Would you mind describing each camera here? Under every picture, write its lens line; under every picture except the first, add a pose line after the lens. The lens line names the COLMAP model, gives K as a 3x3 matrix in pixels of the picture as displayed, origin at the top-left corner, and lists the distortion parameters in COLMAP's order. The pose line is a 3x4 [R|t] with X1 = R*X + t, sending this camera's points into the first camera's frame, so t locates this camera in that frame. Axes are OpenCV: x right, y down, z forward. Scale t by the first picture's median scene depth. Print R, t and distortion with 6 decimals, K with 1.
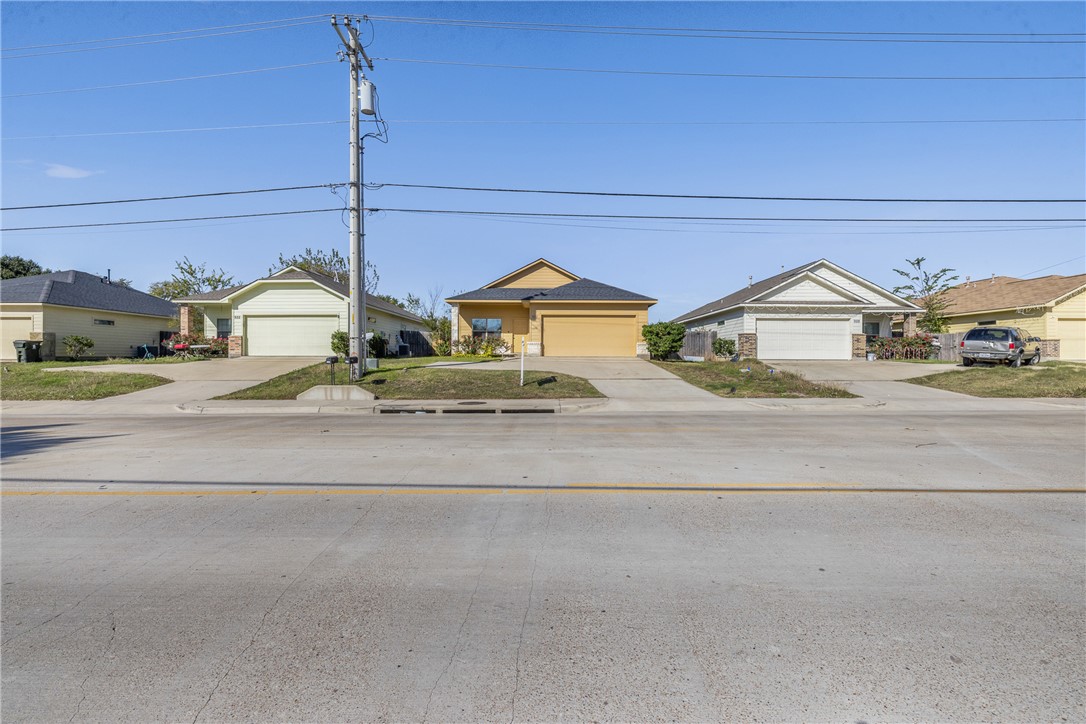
lens RADIAL K [[455.4, 0, 543.0], [0, 455.4, 362.0], [0, 0, 1]] dist [-0.002036, -0.000066]
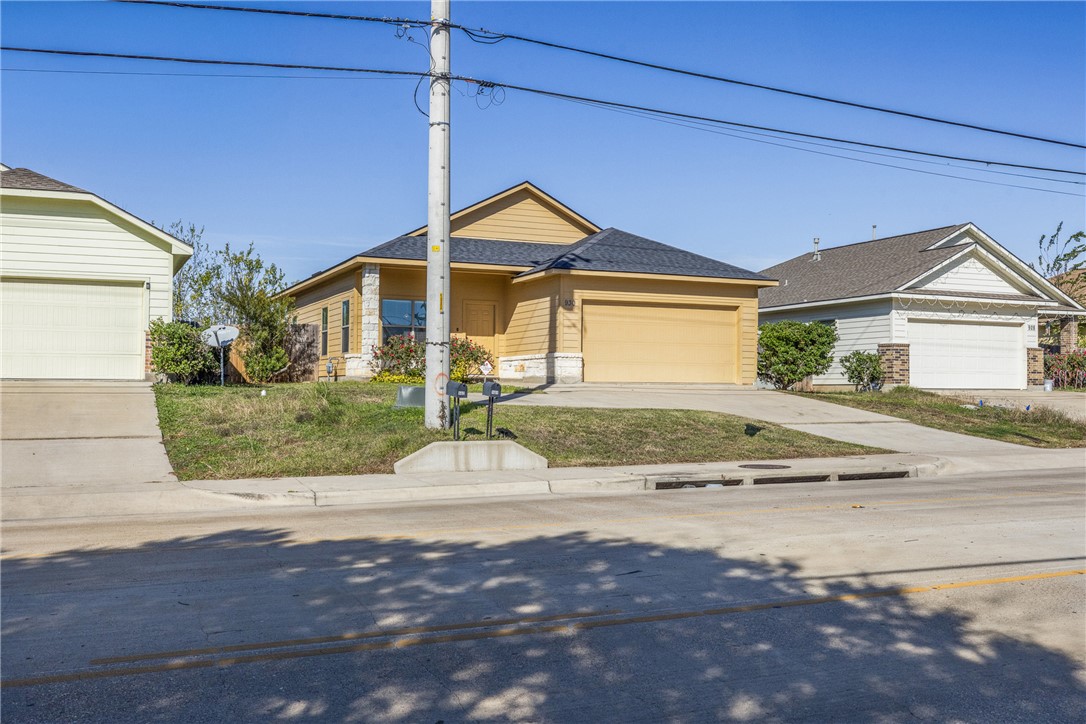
lens RADIAL K [[1048.0, 0, 543.0], [0, 1048.0, 362.0], [0, 0, 1]] dist [-0.005124, 0.012349]
pose [[0.910377, 0.011576, 0.413617, -0.736849], [0.001122, 0.999536, -0.030446, 0.000932], [-0.413778, 0.028181, 0.909942, -0.047021]]
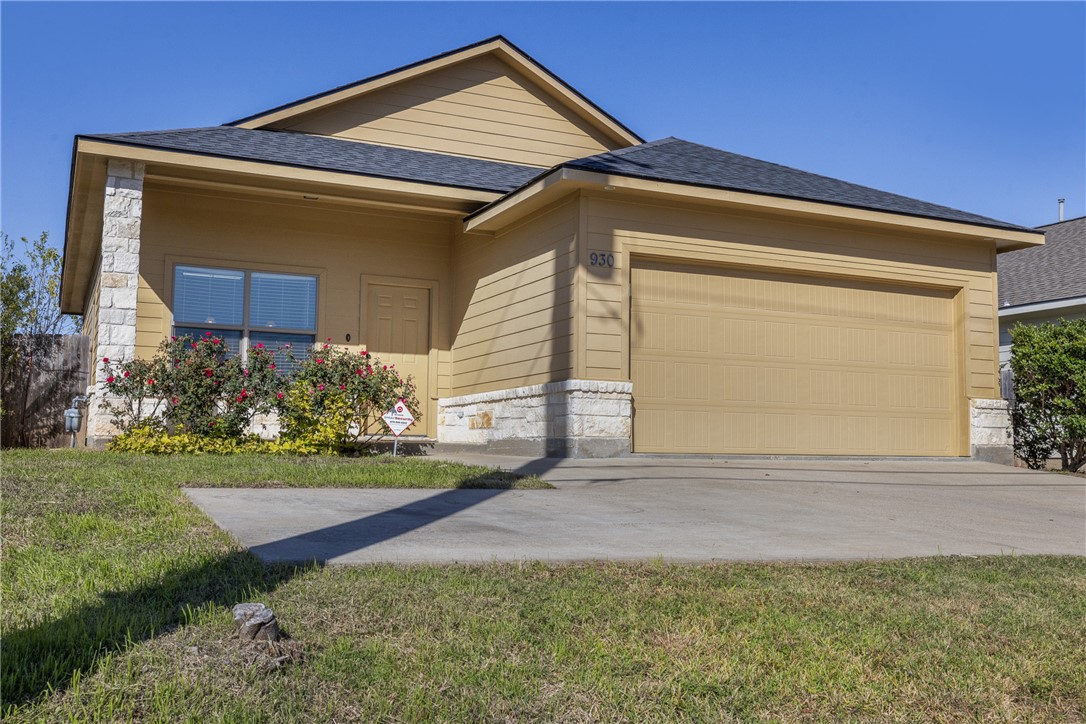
lens RADIAL K [[1048.0, 0, 543.0], [0, 1048.0, 362.0], [0, 0, 1]] dist [-0.005124, 0.012349]
pose [[0.898292, 0.043292, 0.437261, -0.350549], [-0.002573, 0.995636, -0.093289, -0.012924], [-0.439391, 0.082676, 0.894483, 0.838507]]
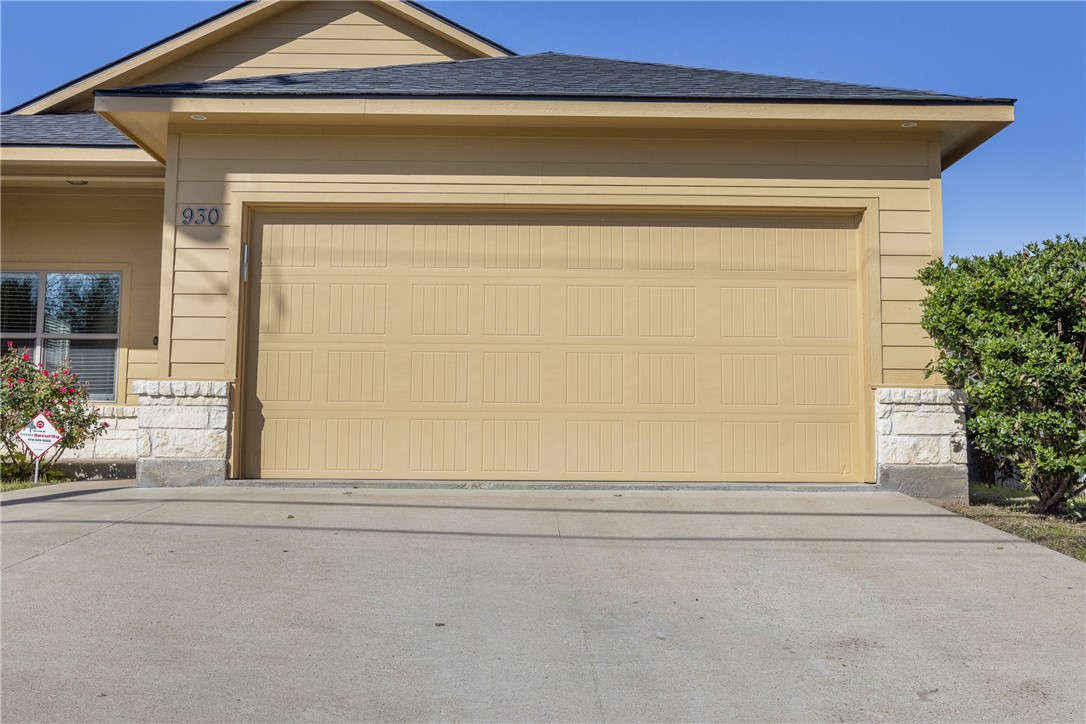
lens RADIAL K [[1048.0, 0, 543.0], [0, 1048.0, 362.0], [0, 0, 1]] dist [-0.005124, 0.012349]
pose [[0.999726, 0.004230, 0.023018, 0.125098], [-0.001904, 0.994972, -0.100131, -0.023405], [-0.023326, 0.100059, 0.994708, 0.929263]]
